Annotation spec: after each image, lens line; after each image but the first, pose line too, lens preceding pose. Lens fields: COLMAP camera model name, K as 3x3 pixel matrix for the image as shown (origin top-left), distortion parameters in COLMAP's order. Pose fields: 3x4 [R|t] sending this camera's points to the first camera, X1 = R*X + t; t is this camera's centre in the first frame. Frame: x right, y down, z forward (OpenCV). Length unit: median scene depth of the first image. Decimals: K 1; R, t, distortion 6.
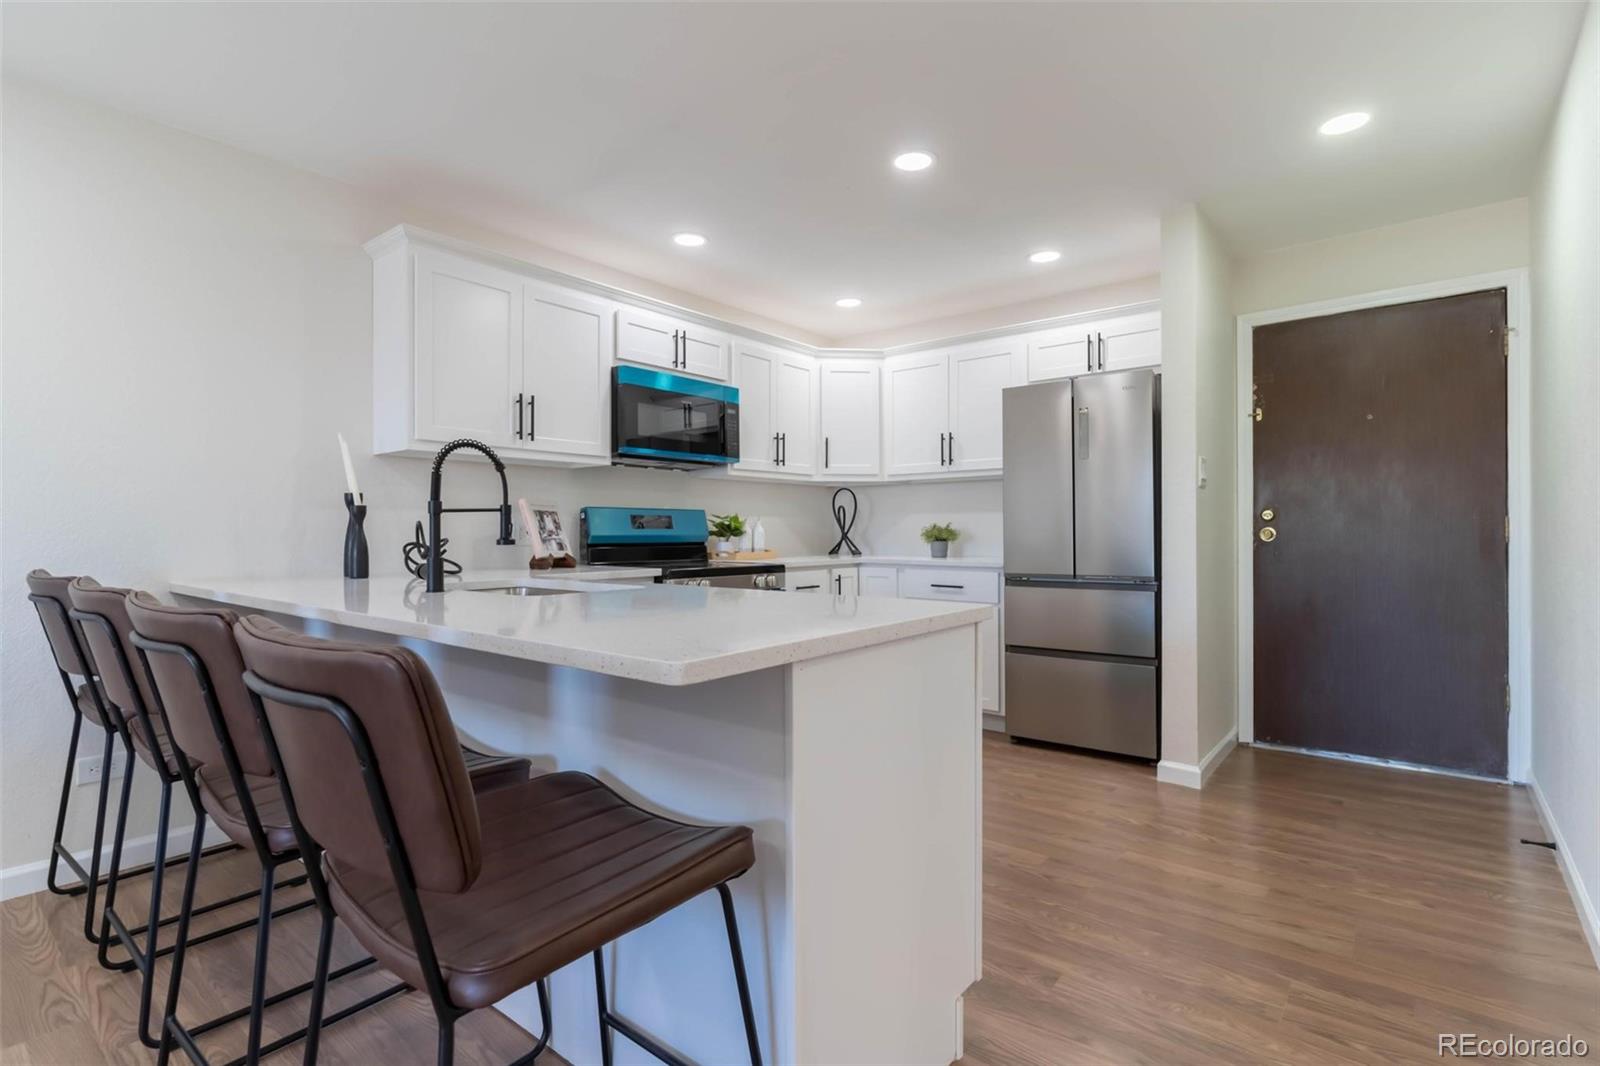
lens RADIAL K [[780.8, 0, 789.7], [0, 780.8, 530.7], [0, 0, 1]] dist [-0.004615, 0.001492]
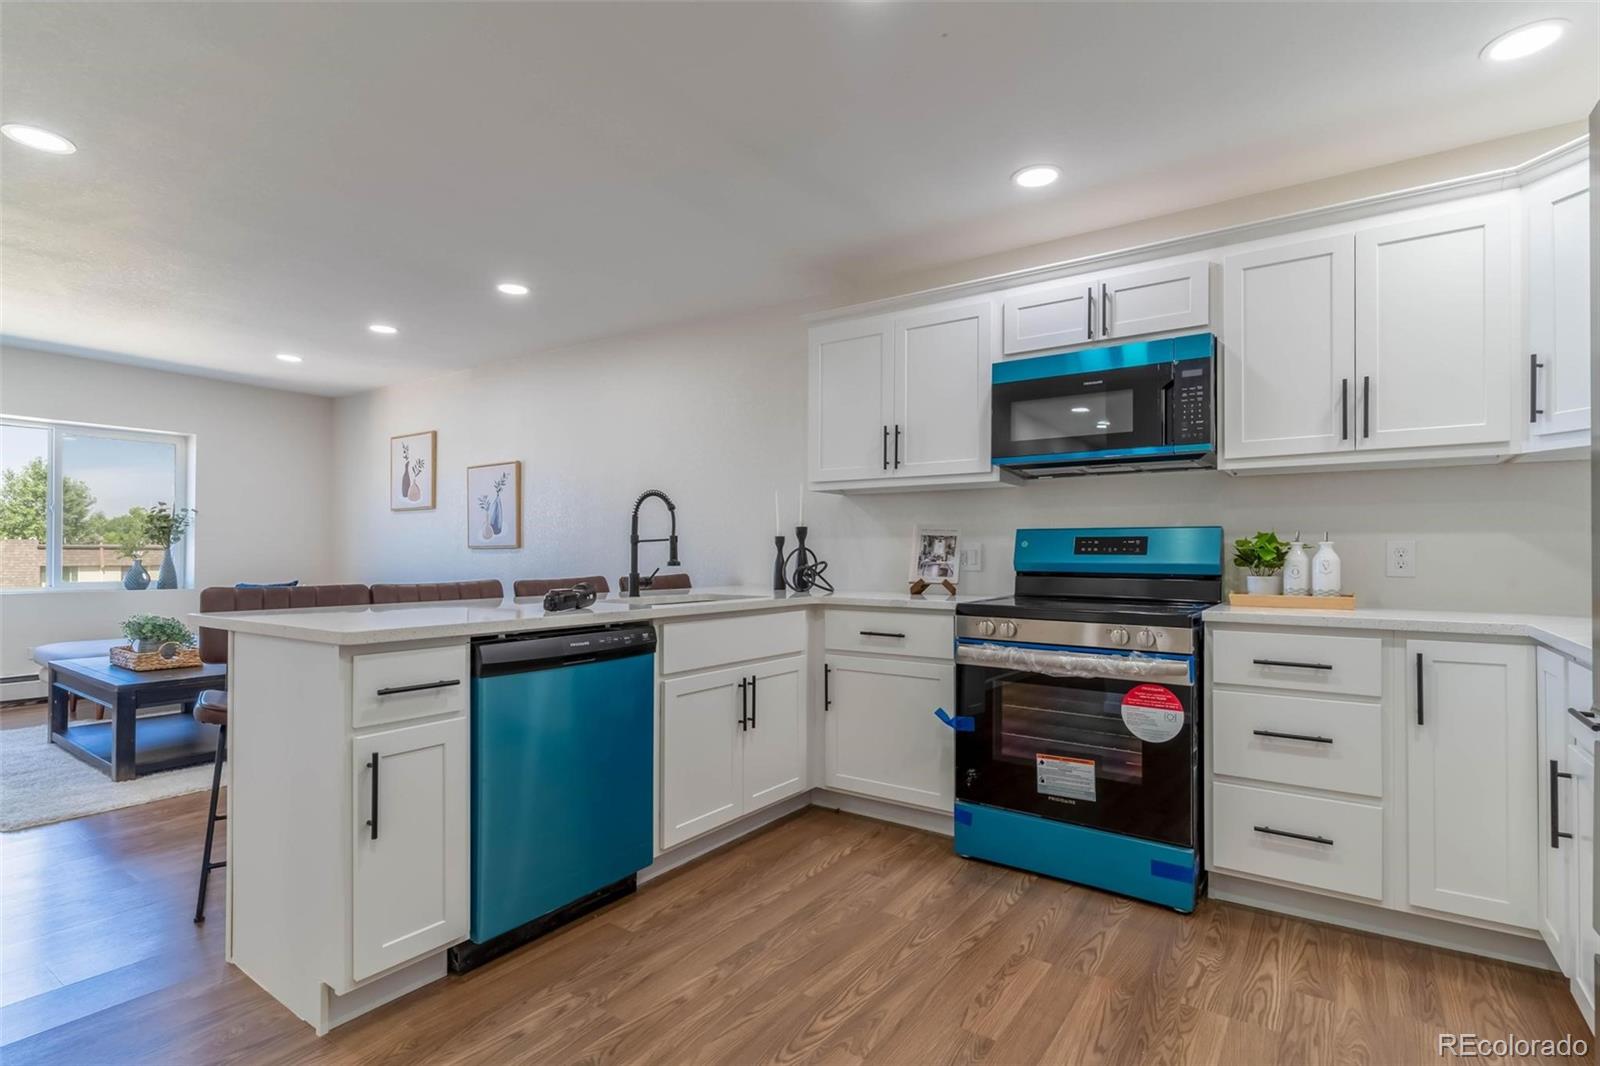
lens RADIAL K [[780.8, 0, 802.1], [0, 780.8, 547.9], [0, 0, 1]] dist [-0.004615, 0.001492]
pose [[0.073057, -0.007602, -0.997299, 0.610629], [-0.006075, 0.999949, -0.008067, -0.001260], [0.997309, 0.006648, 0.073007, 0.712023]]
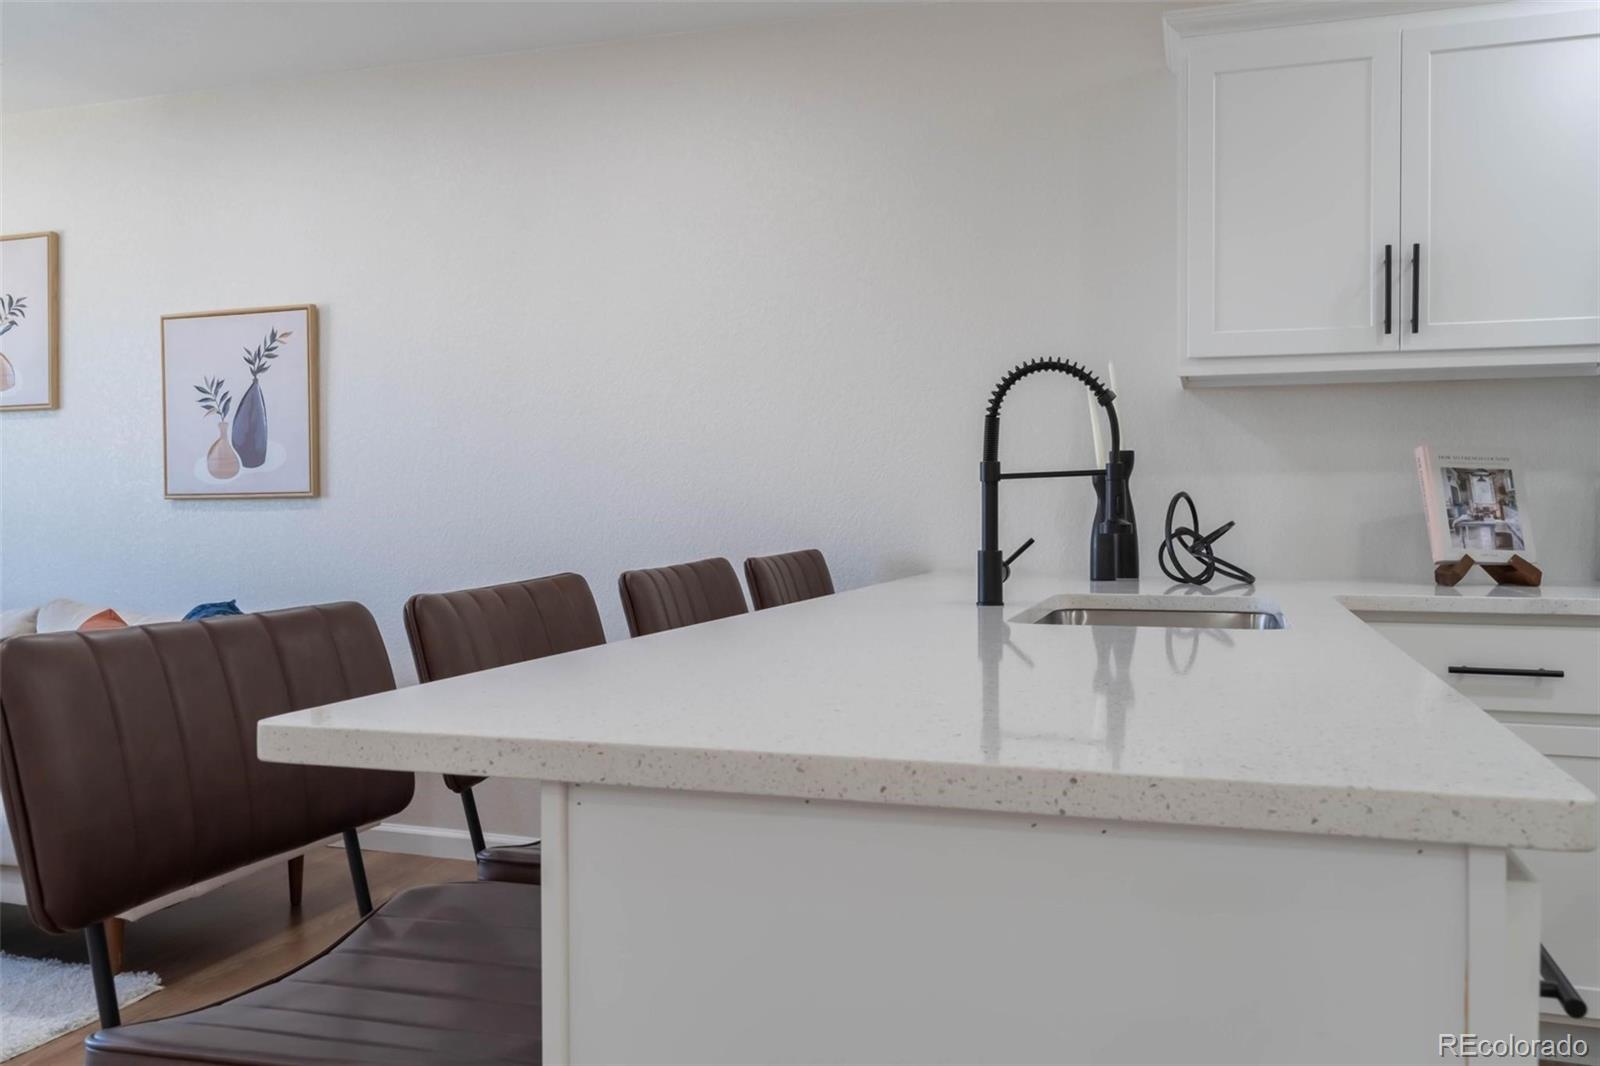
lens RADIAL K [[1273.6, 0, 807.1], [0, 1273.6, 521.1], [0, 0, 1]] dist [-0.016062, 0.019368]
pose [[0.349594, 0.010433, -0.936843, 0.270983], [-0.000459, 0.999940, 0.010964, -0.000726], [0.936901, -0.003403, 0.349578, 0.296244]]
